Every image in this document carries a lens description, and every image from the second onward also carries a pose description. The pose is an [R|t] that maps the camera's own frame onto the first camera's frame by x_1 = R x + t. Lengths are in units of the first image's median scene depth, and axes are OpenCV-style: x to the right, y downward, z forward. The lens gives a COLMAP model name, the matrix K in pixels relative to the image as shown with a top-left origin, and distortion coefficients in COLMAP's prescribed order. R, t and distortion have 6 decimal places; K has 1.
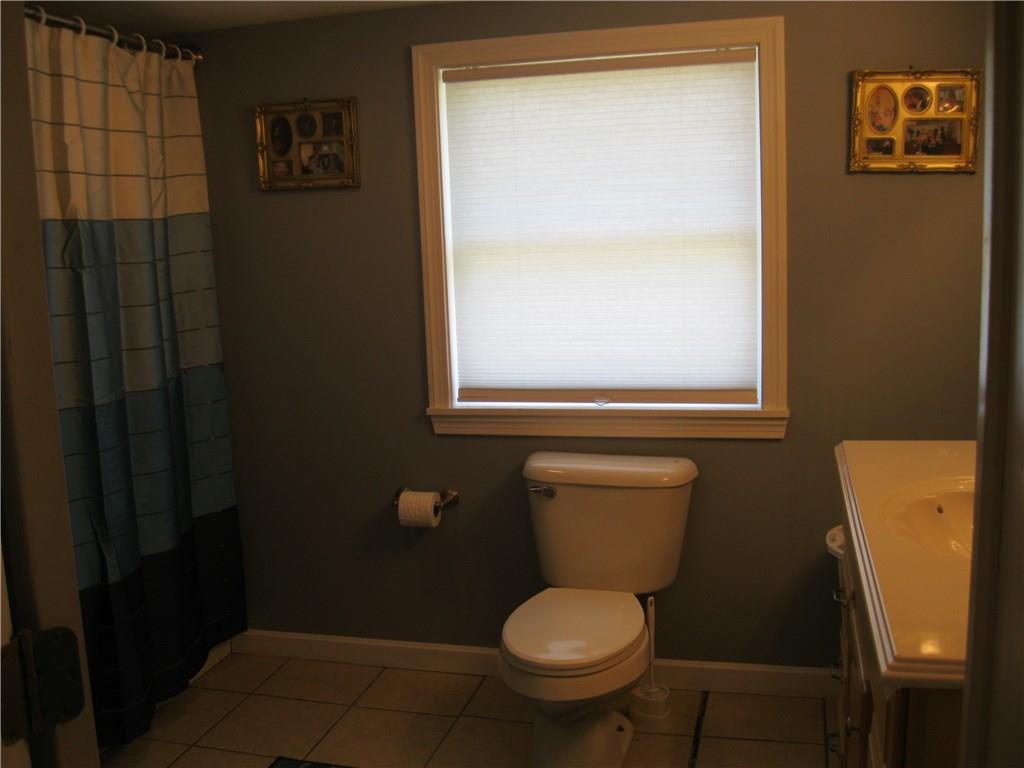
lens RADIAL K [[1064.7, 0, 512.0], [0, 1064.7, 384.0], [0, 0, 1]] dist [-0.121288, 0.055391]
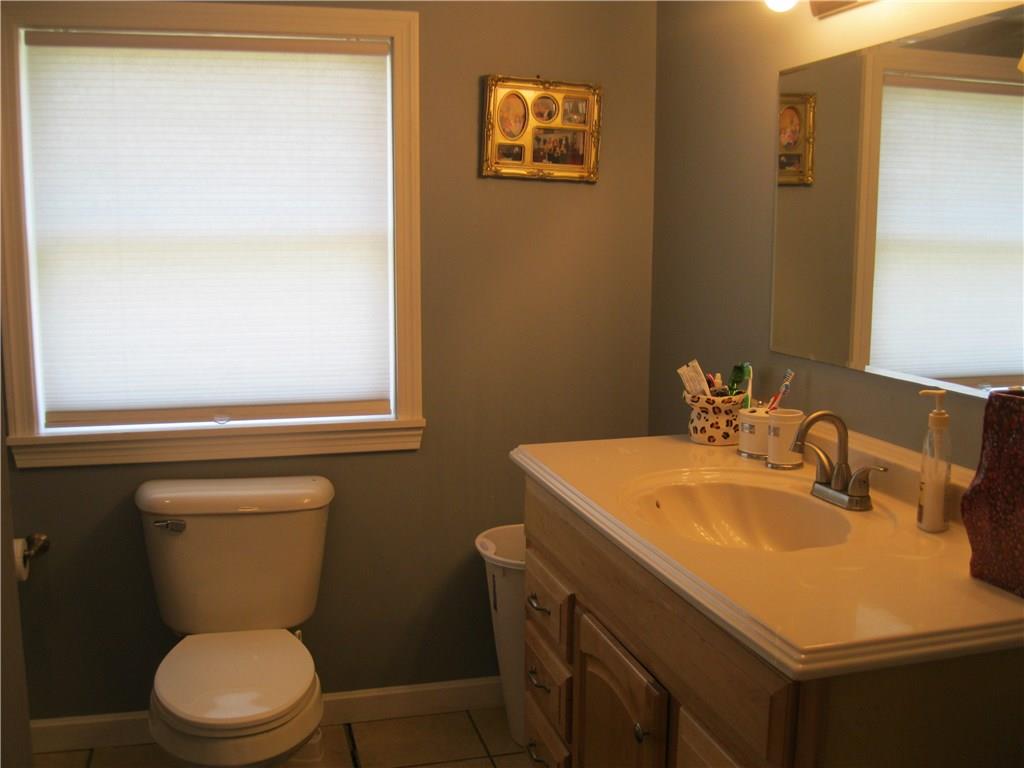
lens RADIAL K [[1064.7, 0, 512.0], [0, 1064.7, 384.0], [0, 0, 1]] dist [-0.121288, 0.055391]
pose [[0.862880, -0.031314, 0.504438, -0.167368], [0.039197, 0.999219, -0.005020, 0.000705], [-0.503887, 0.024104, 0.863433, 0.123260]]
